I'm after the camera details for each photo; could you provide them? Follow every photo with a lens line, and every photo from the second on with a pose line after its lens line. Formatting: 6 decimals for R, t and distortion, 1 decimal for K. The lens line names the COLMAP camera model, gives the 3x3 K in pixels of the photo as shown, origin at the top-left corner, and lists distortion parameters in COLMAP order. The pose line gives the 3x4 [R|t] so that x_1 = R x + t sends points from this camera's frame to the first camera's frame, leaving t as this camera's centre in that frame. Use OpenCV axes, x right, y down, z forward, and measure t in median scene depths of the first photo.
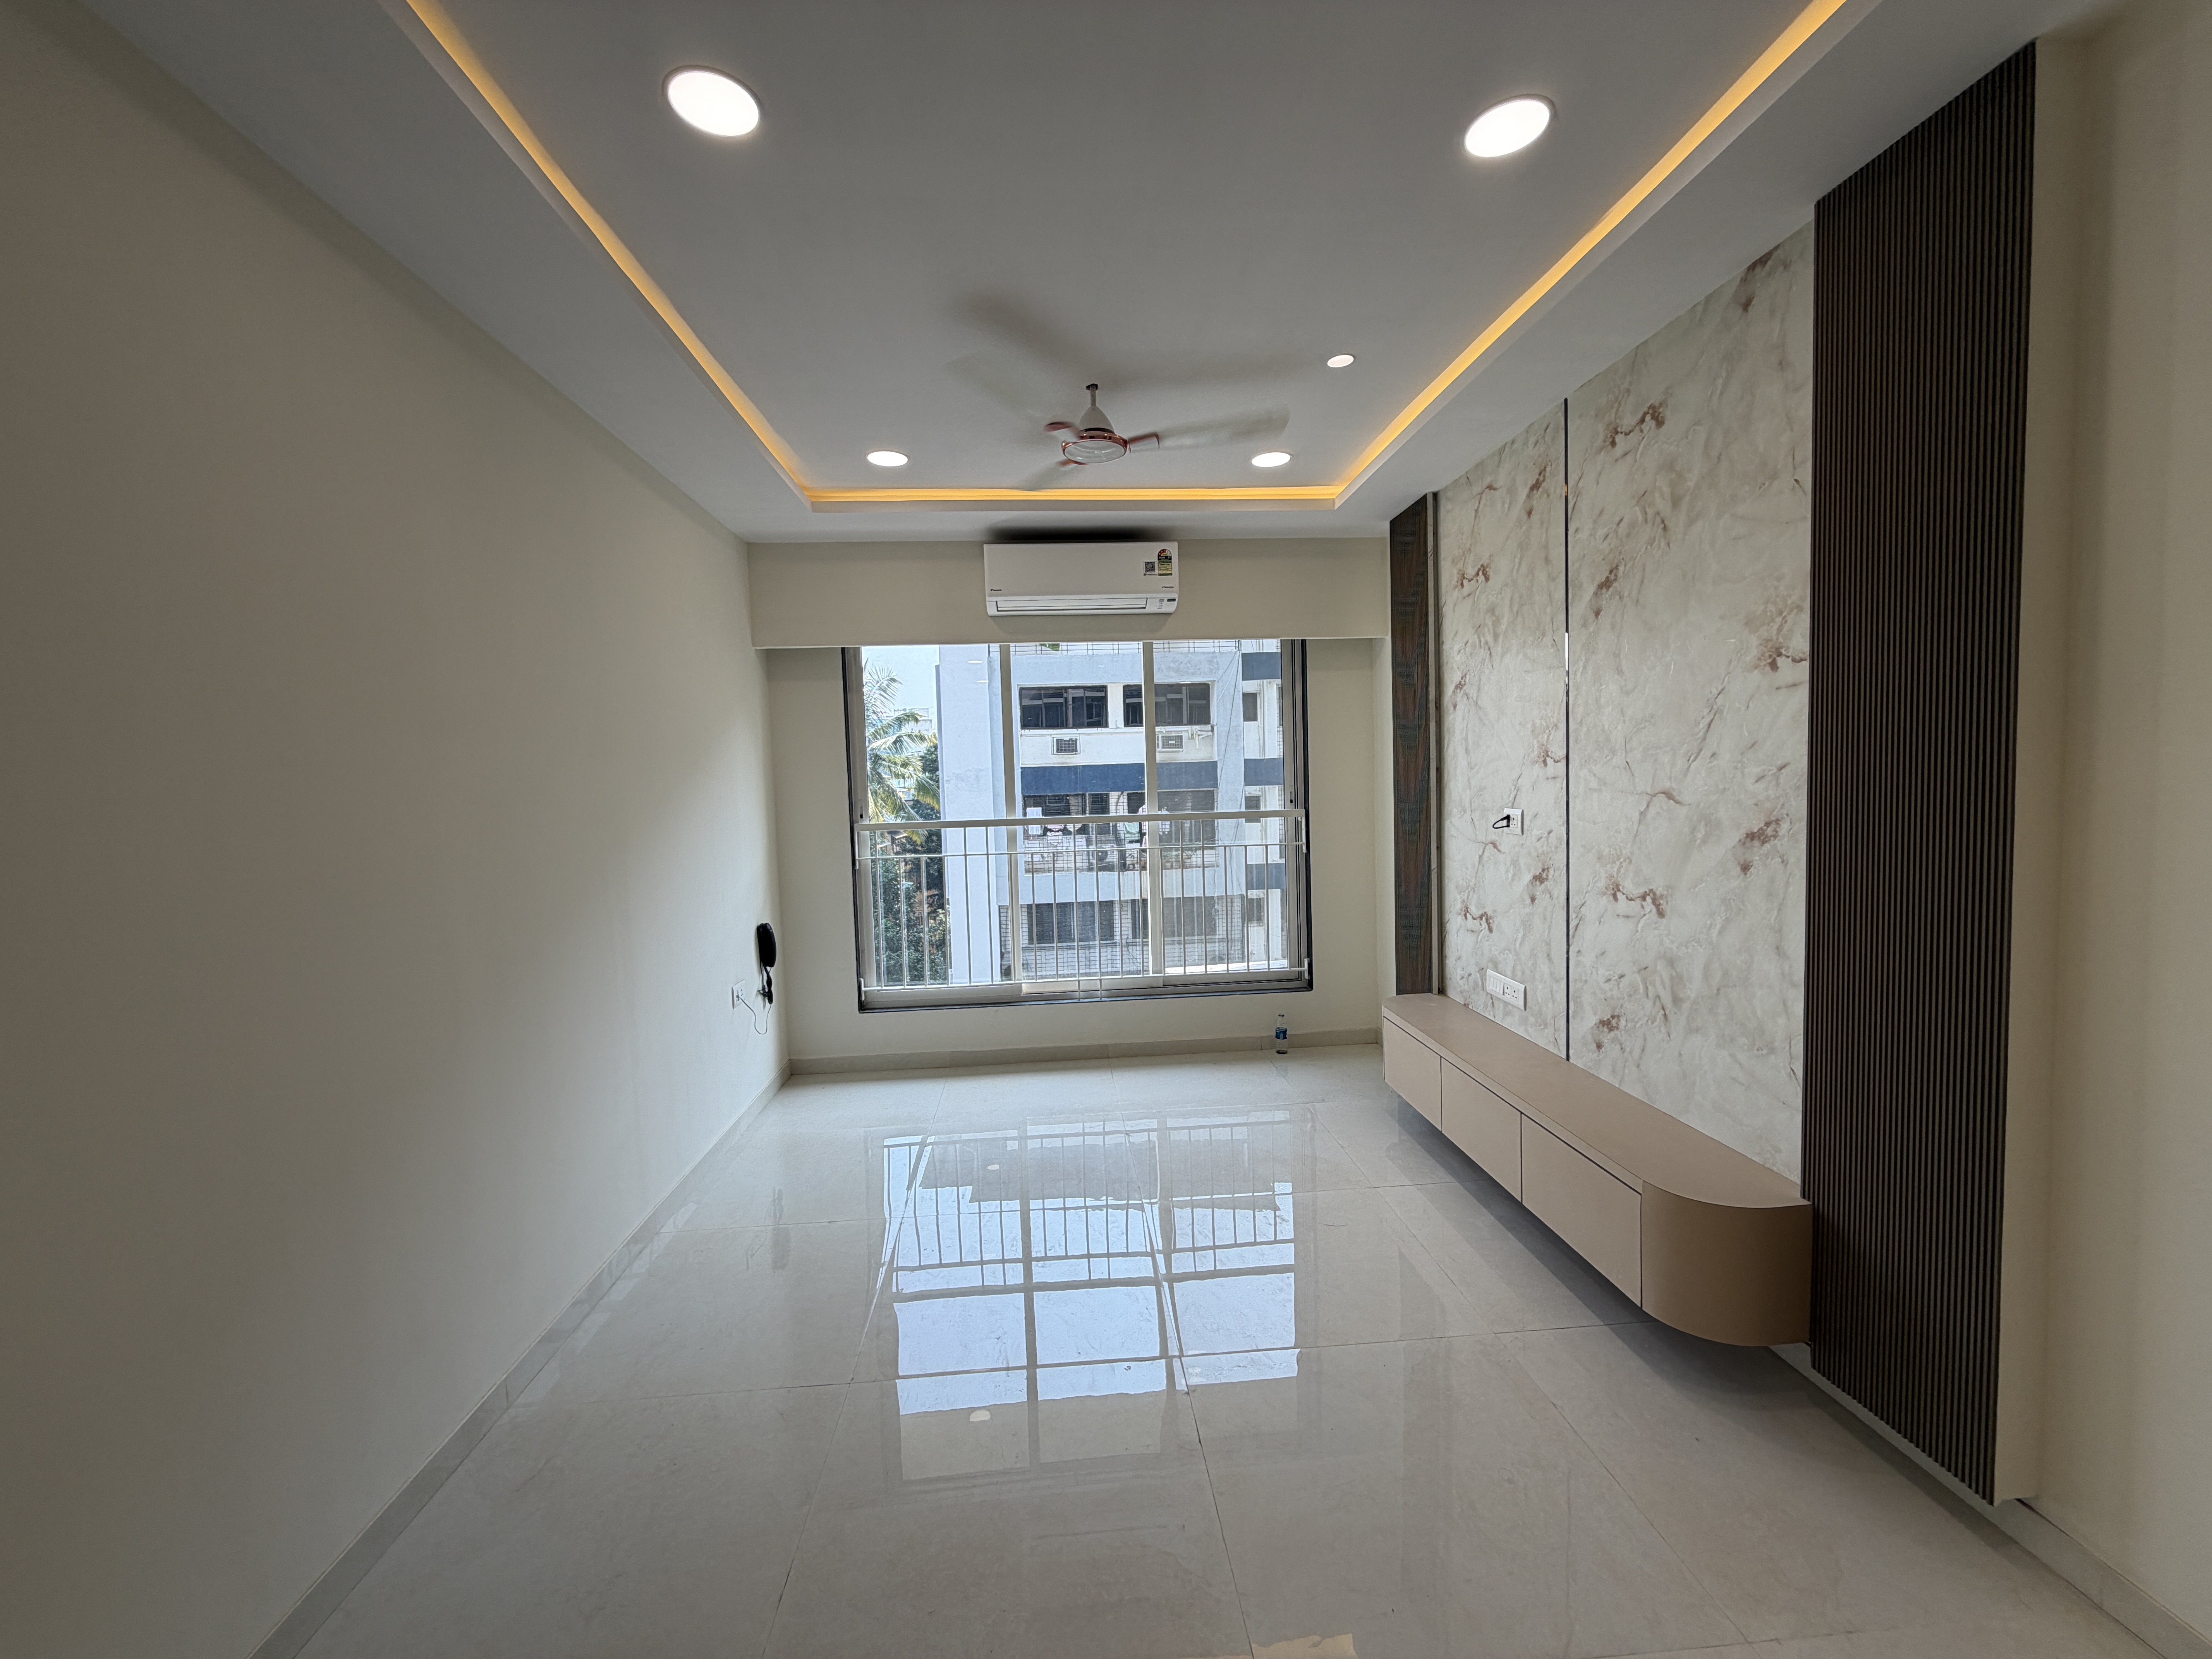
lens RADIAL K [[878.5, 0, 1107.8], [0, 878.5, 831.0], [0, 0, 1]] dist [0.000828, -0.000140]
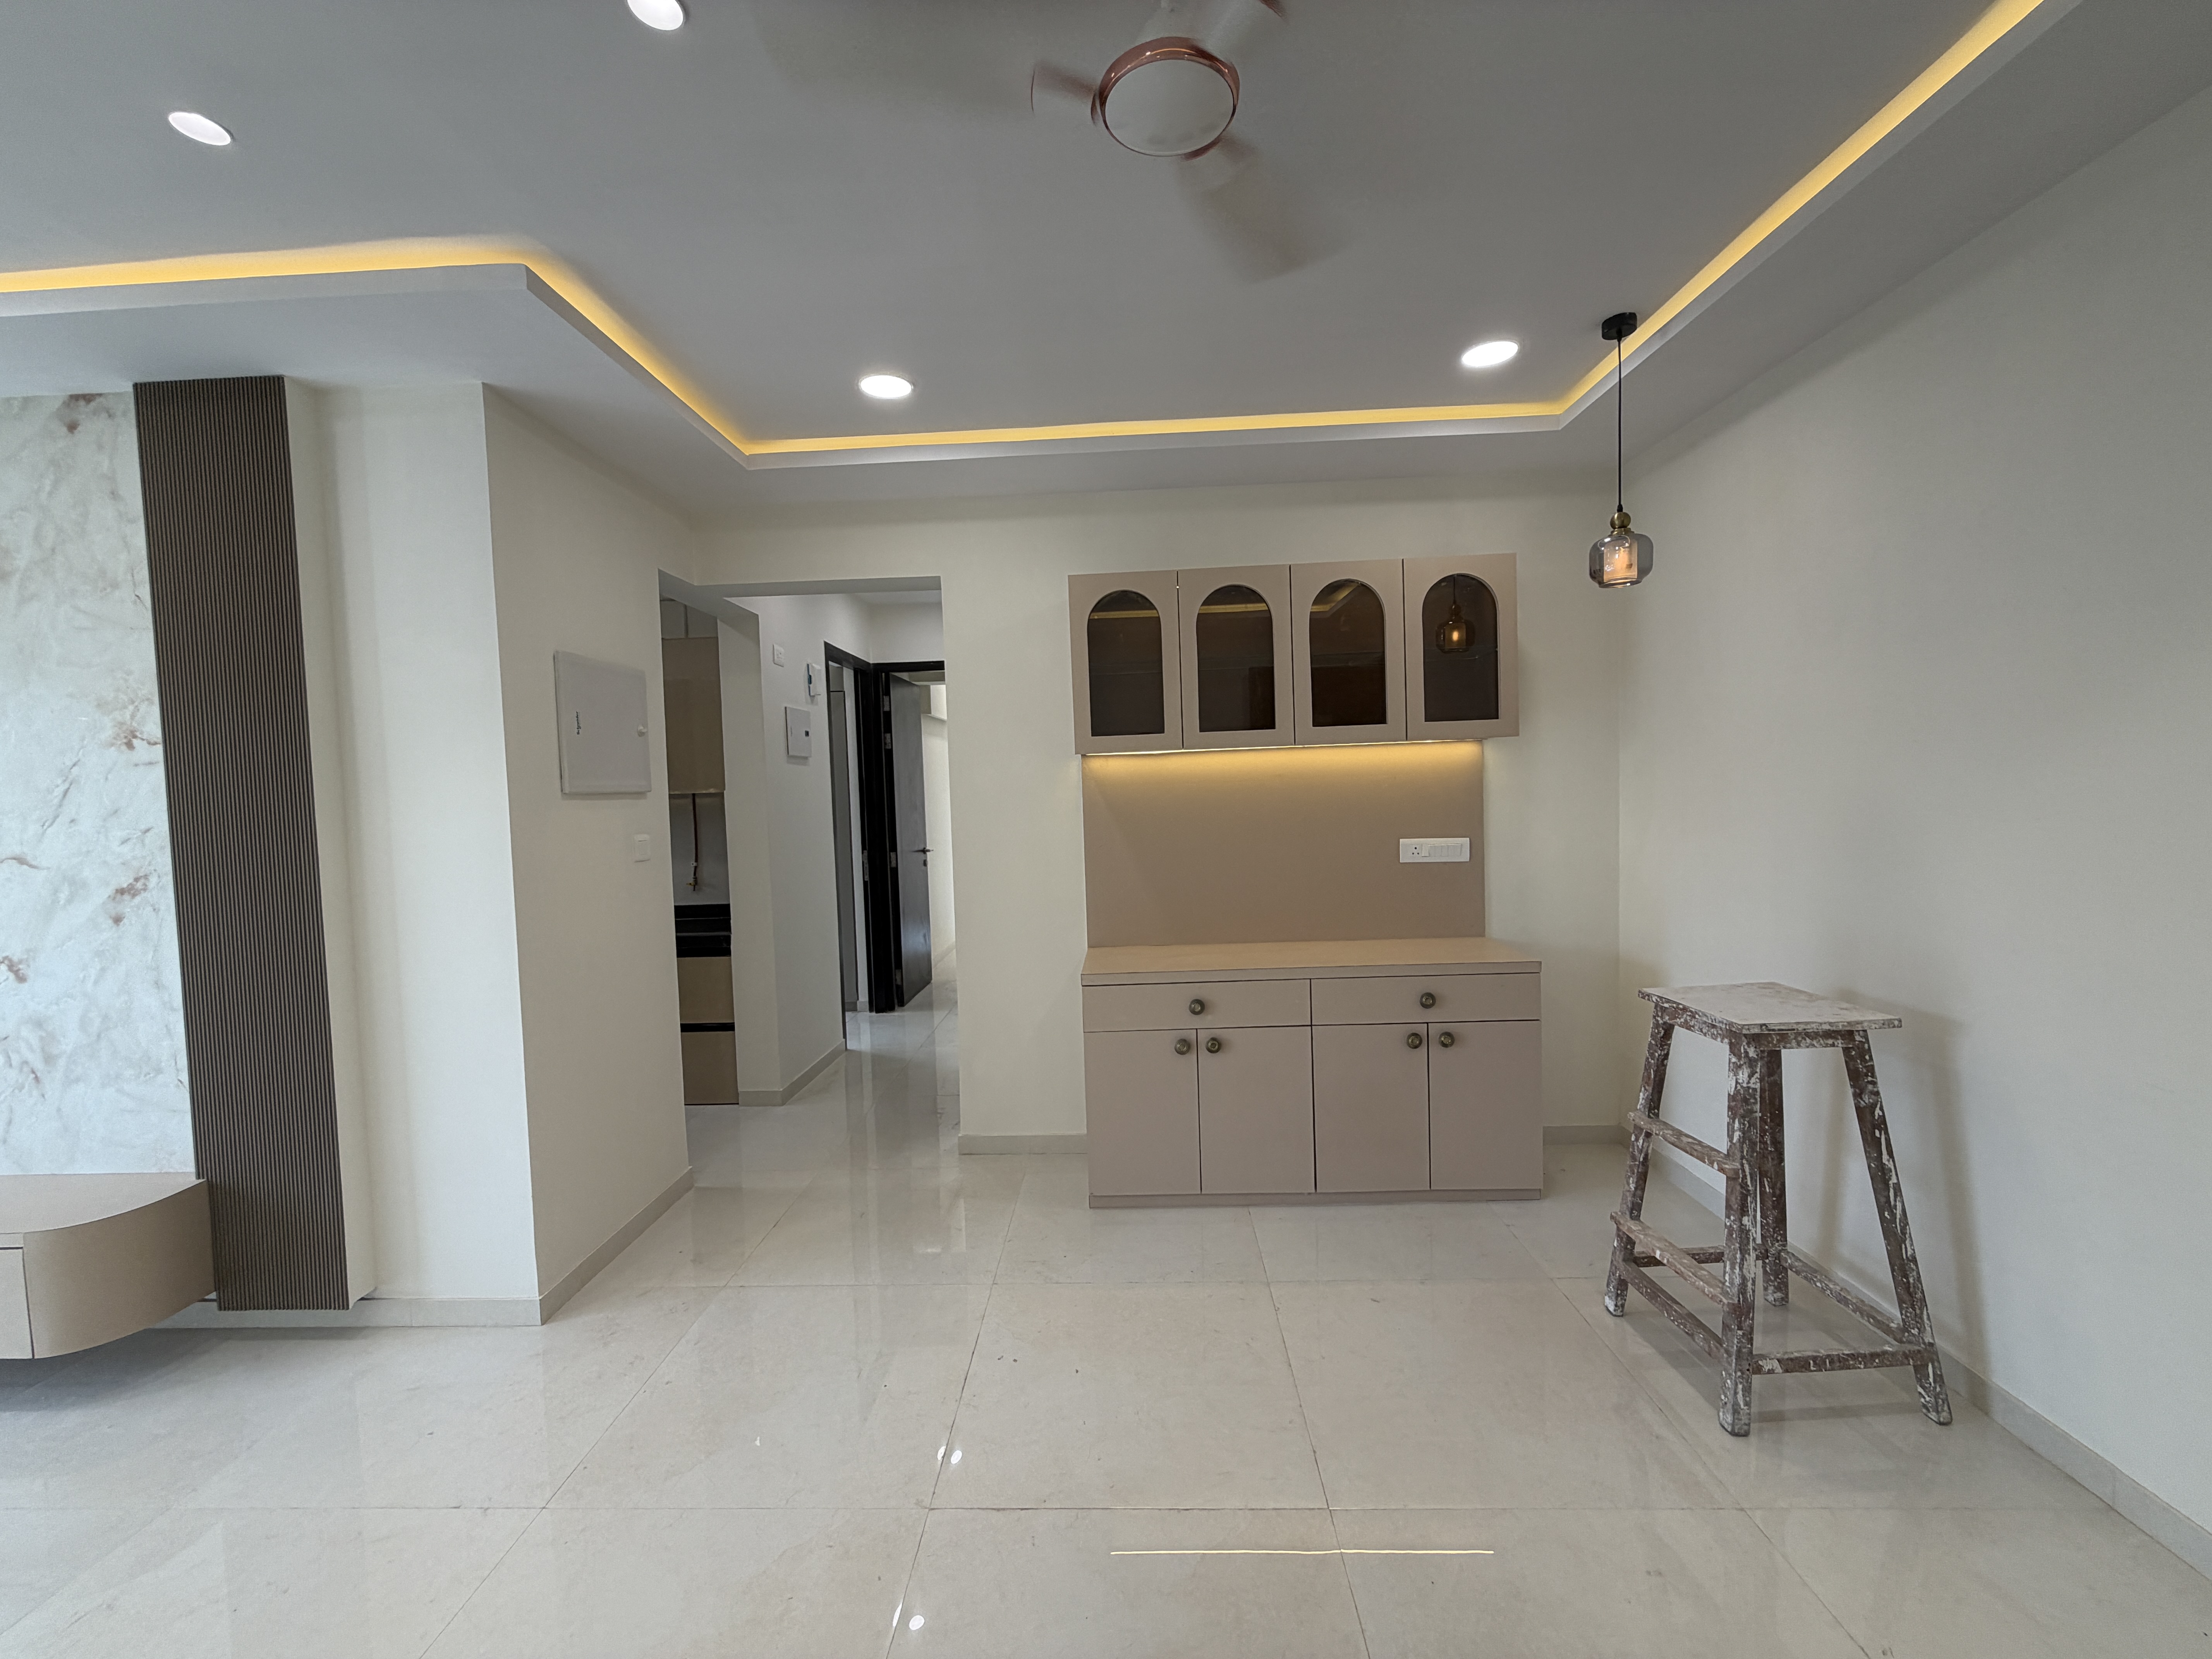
lens RADIAL K [[878.5, 0, 1108.9], [0, 878.5, 829.9], [0, 0, 1]] dist [0.000828, -0.000140]
pose [[0.109652, -0.016369, 0.993835, -0.252706], [0.085252, 0.996335, 0.007004, 0.026566], [-0.990307, 0.083959, 0.110645, -0.391295]]
